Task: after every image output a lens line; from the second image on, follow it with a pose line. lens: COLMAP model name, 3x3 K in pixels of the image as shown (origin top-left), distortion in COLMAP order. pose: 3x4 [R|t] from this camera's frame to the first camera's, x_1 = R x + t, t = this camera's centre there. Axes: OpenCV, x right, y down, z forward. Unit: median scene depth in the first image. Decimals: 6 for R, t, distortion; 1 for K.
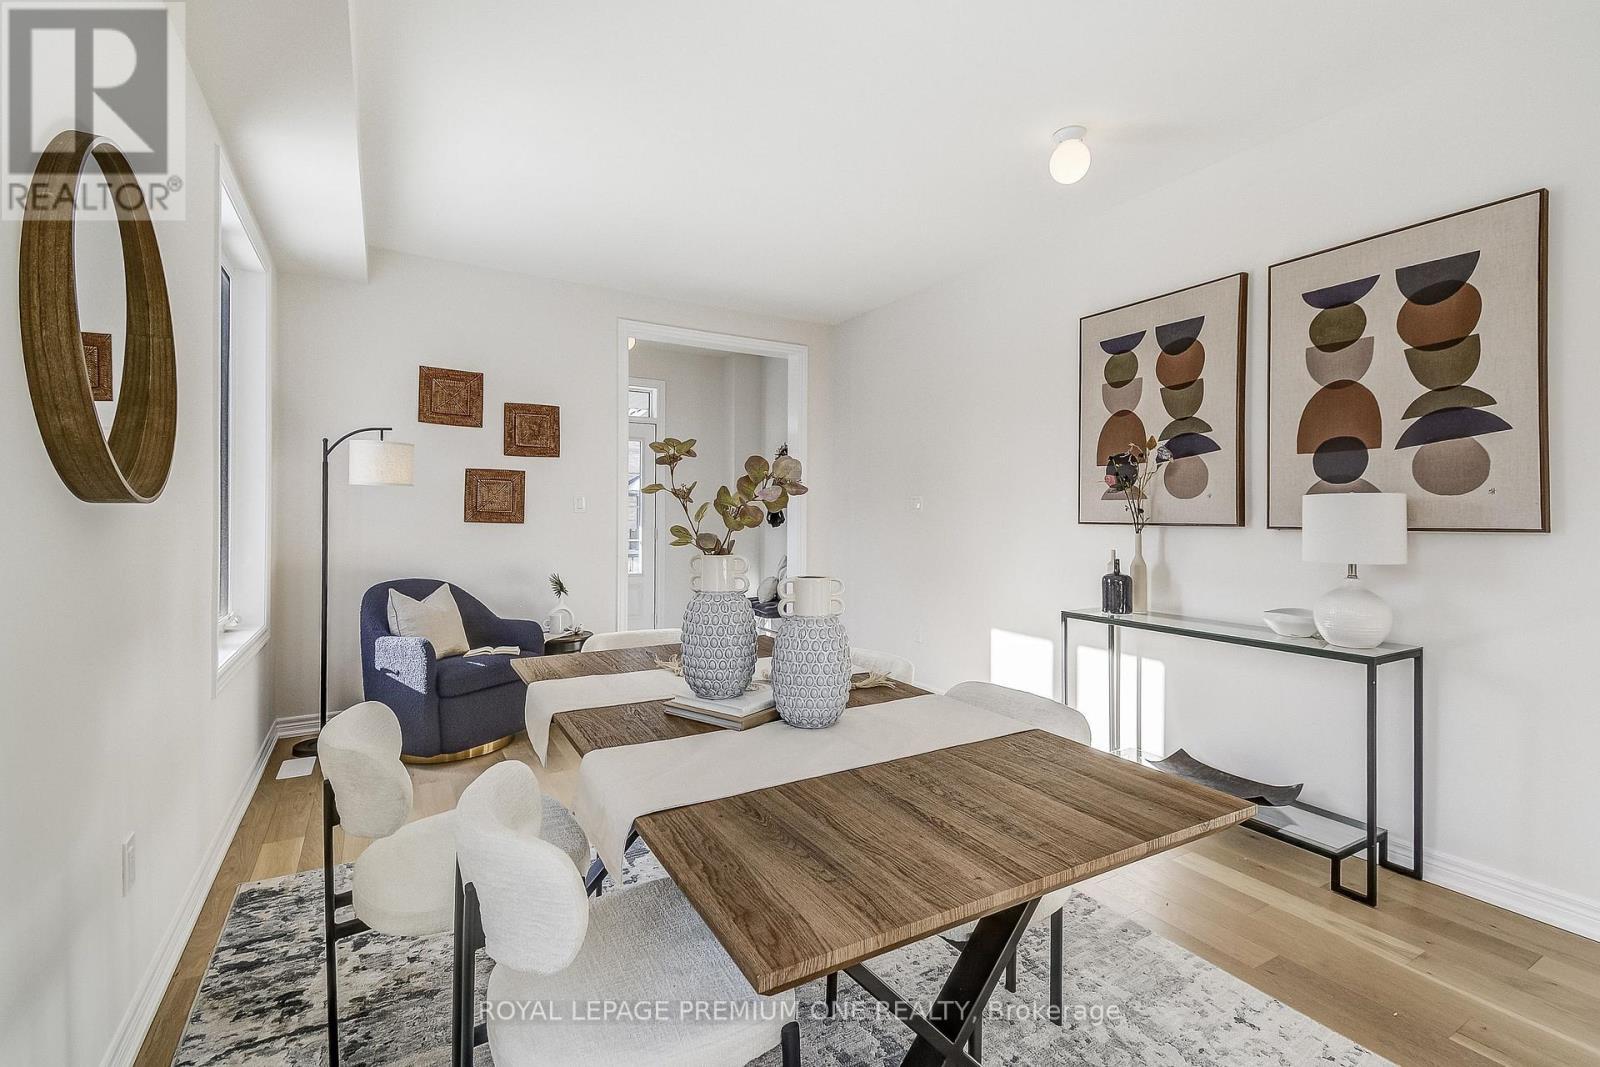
lens RADIAL K [[715.4, 0, 820.0], [0, 715.4, 521.6], [0, 0, 1]] dist [0.010202, -0.000142]
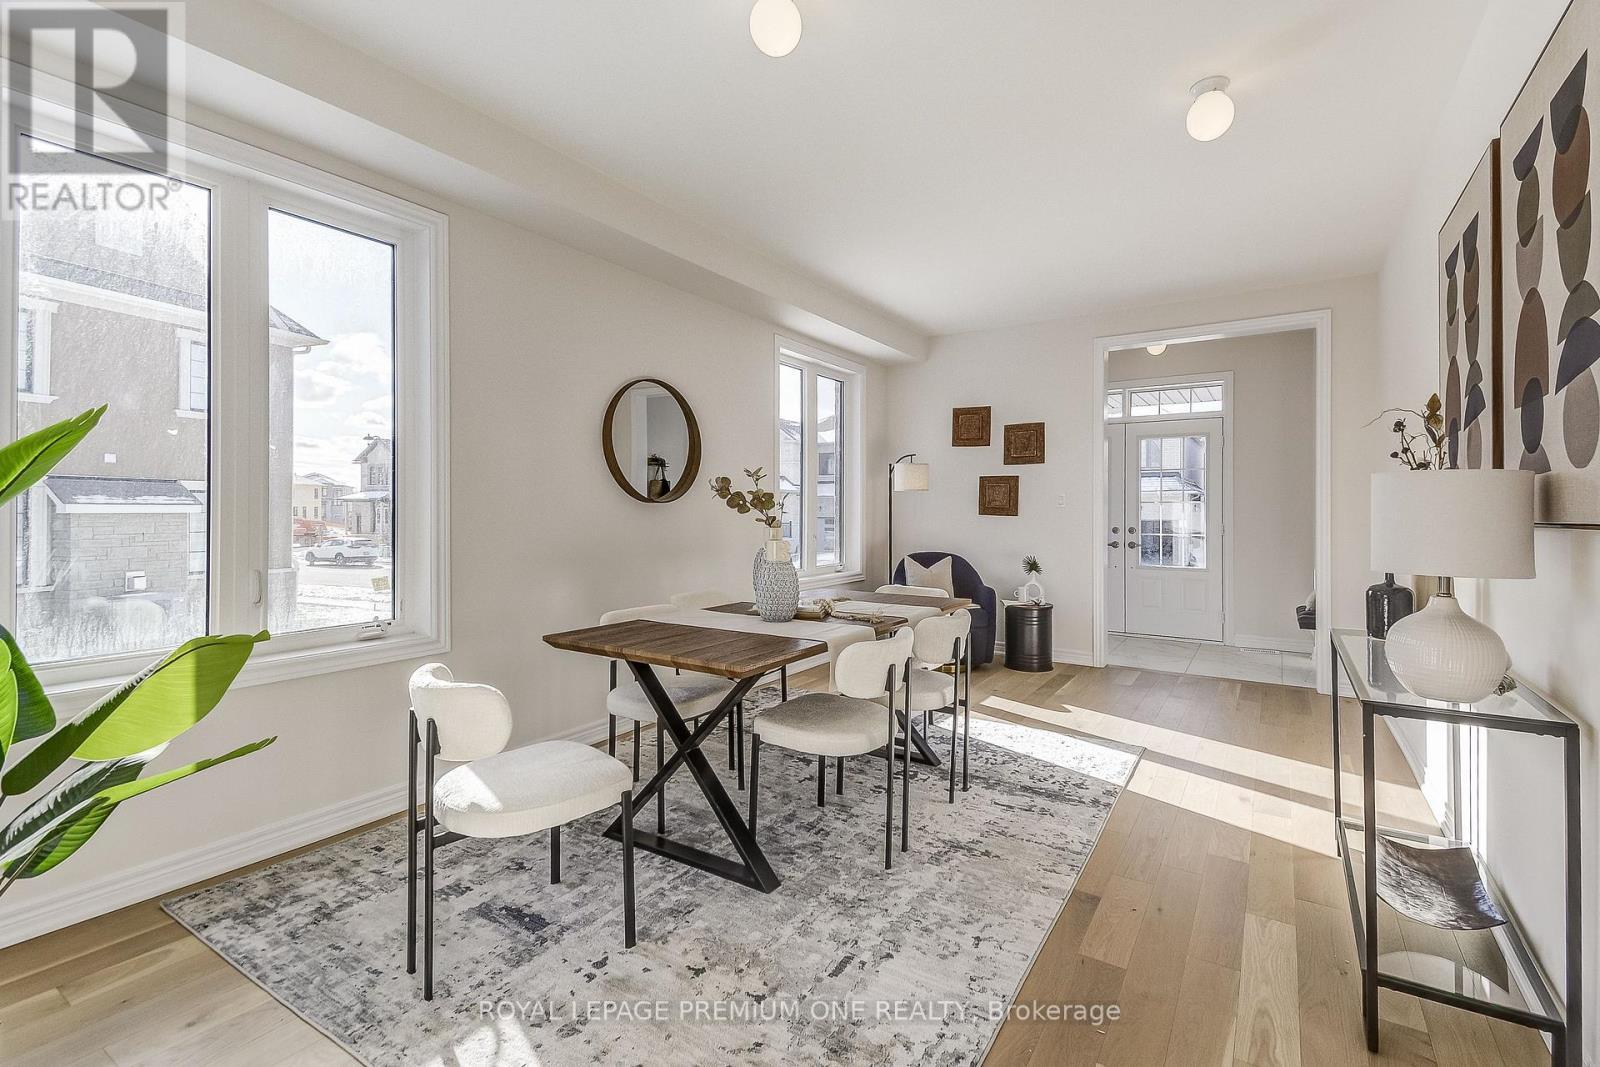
lens RADIAL K [[715.4, 0, 820.0], [0, 715.4, 521.6], [0, 0, 1]] dist [0.010202, -0.000142]
pose [[0.449417, 0.008917, -0.893278, 0.605409], [0.001799, 0.999939, 0.010887, -0.002561], [0.893320, -0.006499, 0.449374, 0.097516]]
